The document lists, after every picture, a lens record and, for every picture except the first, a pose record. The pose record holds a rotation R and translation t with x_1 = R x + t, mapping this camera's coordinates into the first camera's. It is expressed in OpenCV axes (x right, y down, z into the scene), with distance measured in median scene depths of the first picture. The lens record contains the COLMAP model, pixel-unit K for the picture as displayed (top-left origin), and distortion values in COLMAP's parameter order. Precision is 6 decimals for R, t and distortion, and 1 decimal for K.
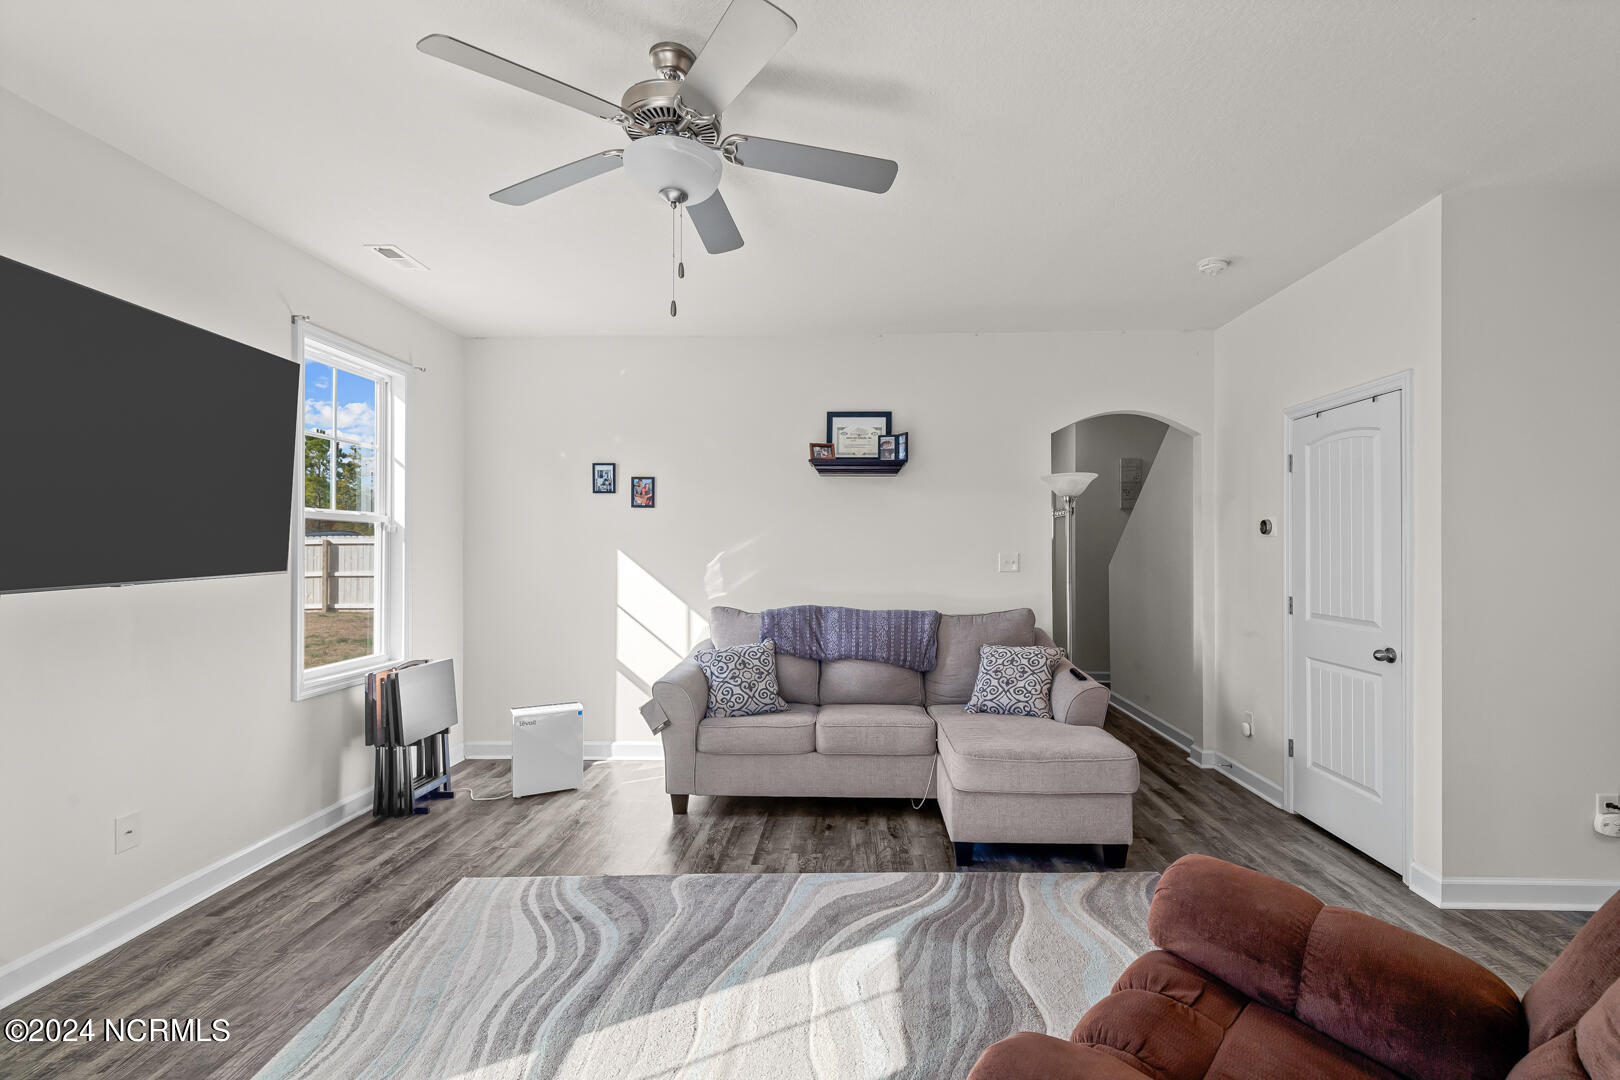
lens RADIAL K [[738.4, 0, 837.2], [0, 738.4, 547.2], [0, 0, 1]] dist [0.007049, -0.000624]
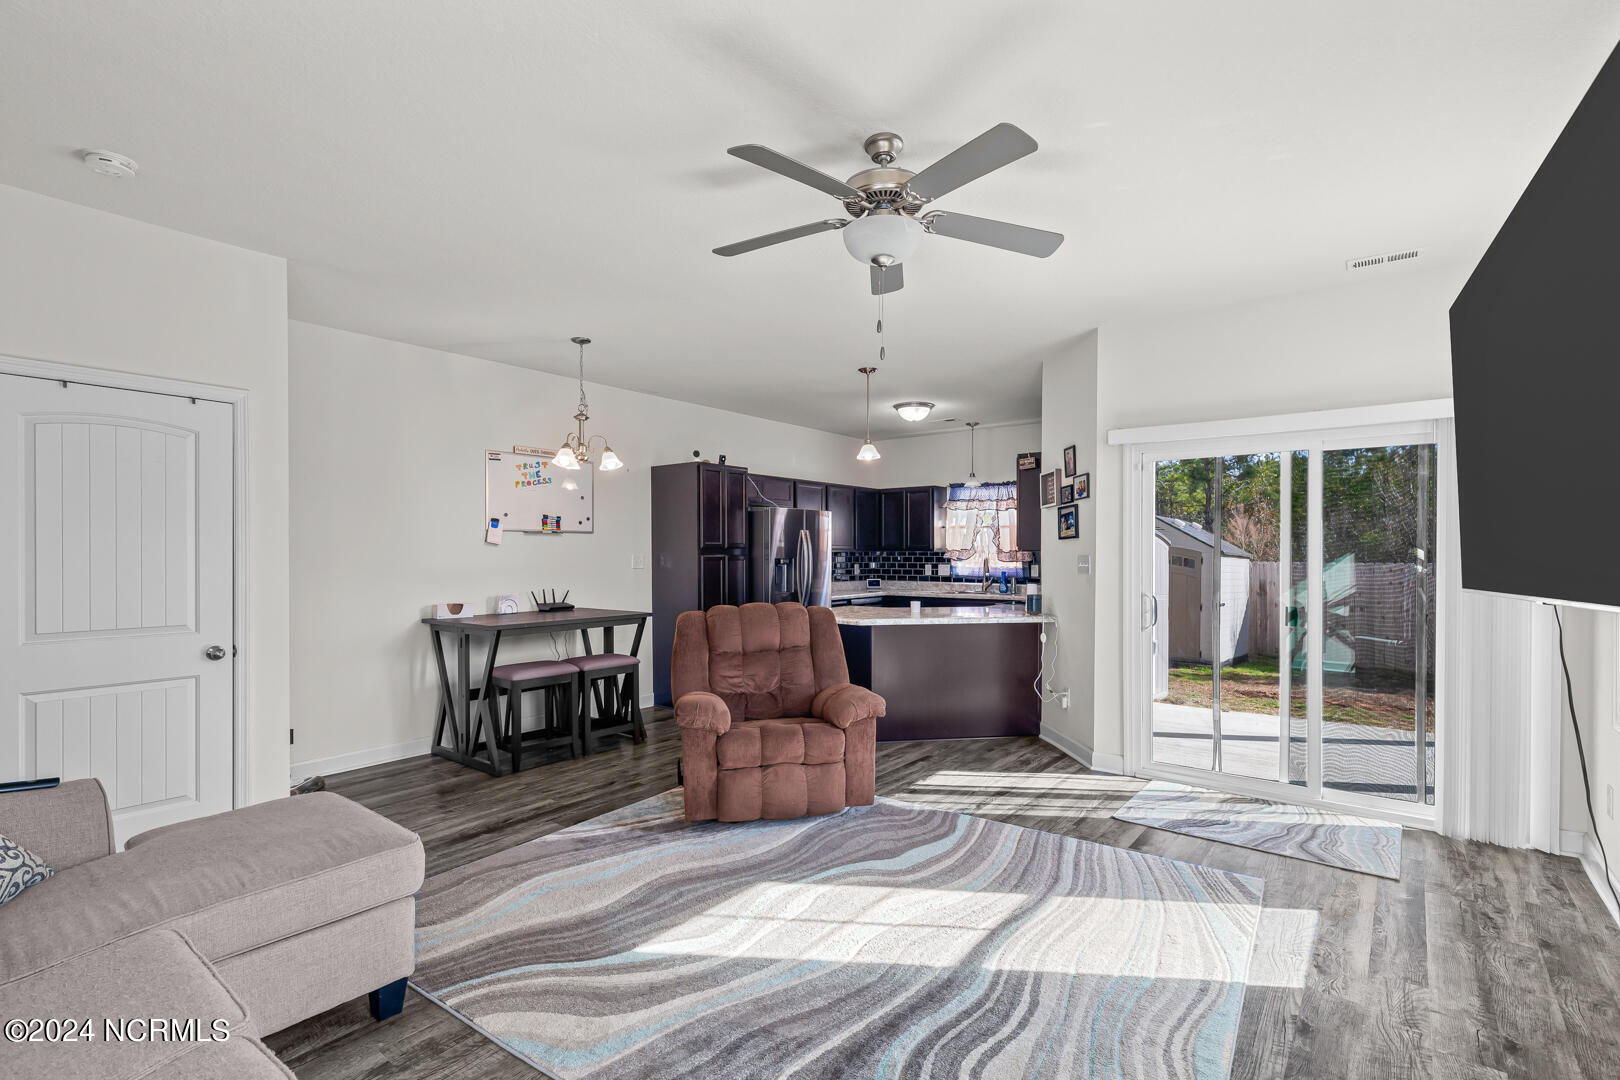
lens RADIAL K [[738.4, 0, 824.3], [0, 738.4, 554.7], [0, 0, 1]] dist [0.007049, -0.000624]
pose [[-0.802124, -0.001532, 0.597155, -0.450184], [-0.000998, 0.999999, 0.001224, 0.003514], [-0.597156, 0.000386, -0.802125, 1.053254]]
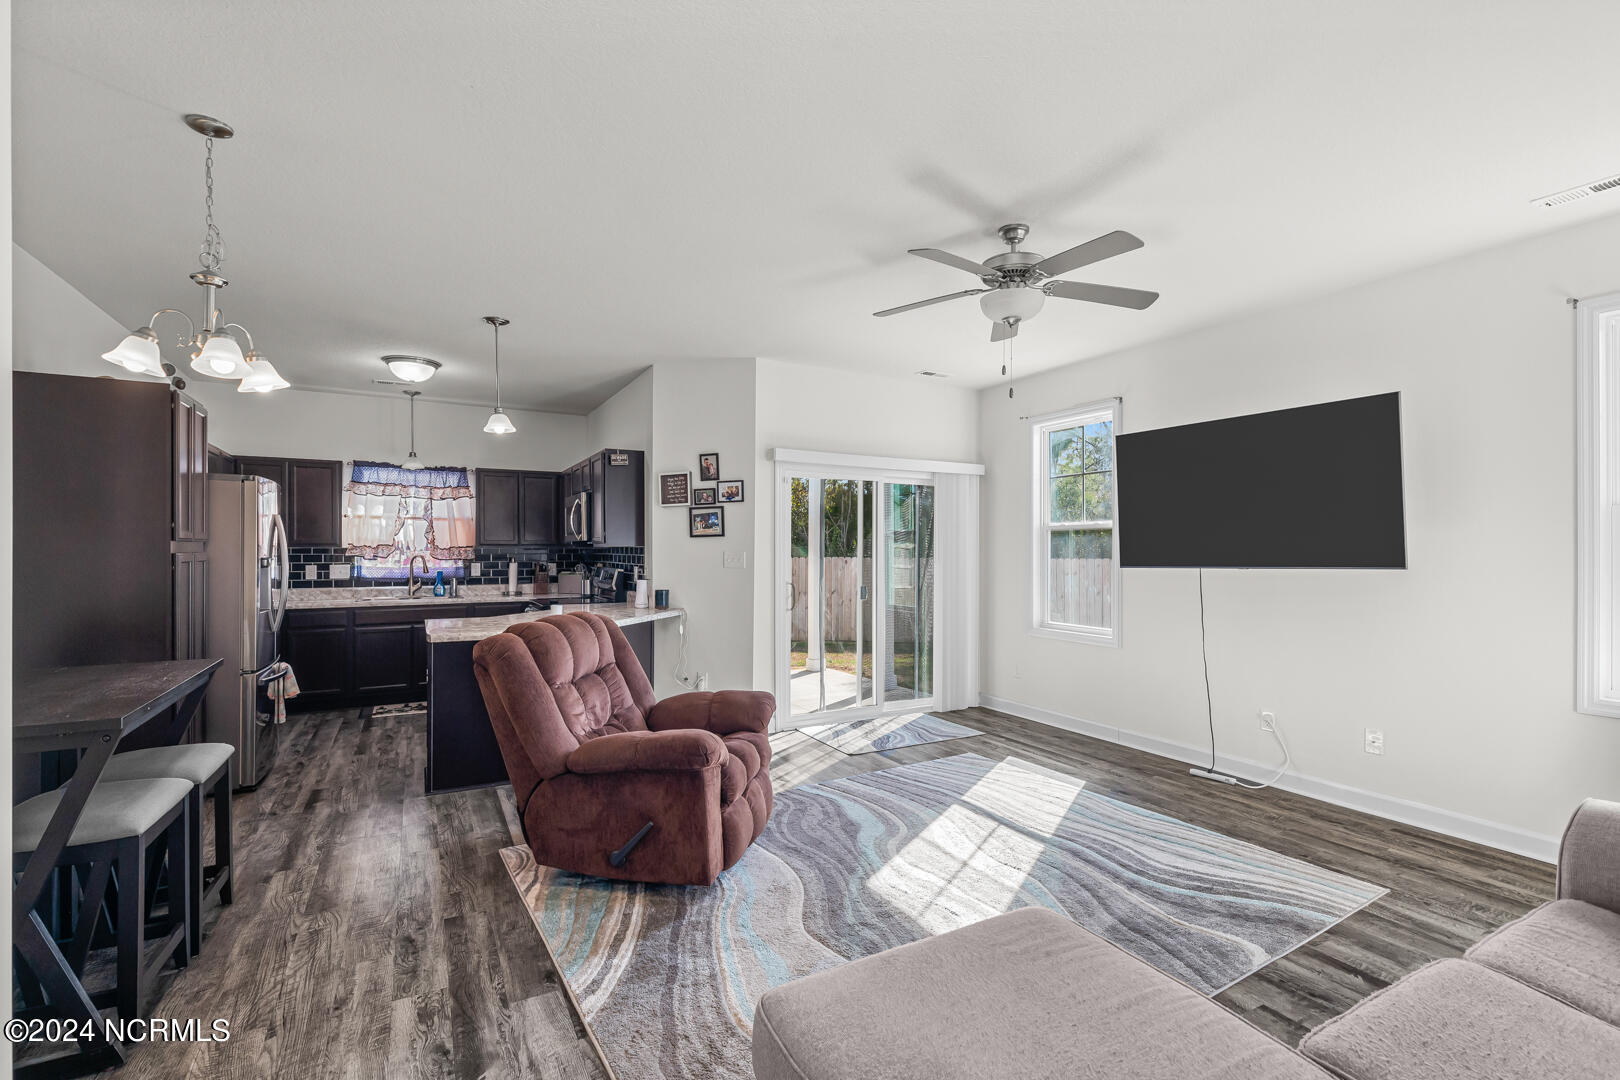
lens RADIAL K [[738.4, 0, 825.3], [0, 738.4, 551.3], [0, 0, 1]] dist [0.007049, -0.000624]
pose [[-0.861477, -0.000864, -0.507795, 0.468478], [-0.000676, 1.000000, -0.000554, 0.004904], [0.507796, -0.000134, -0.861477, 1.105225]]
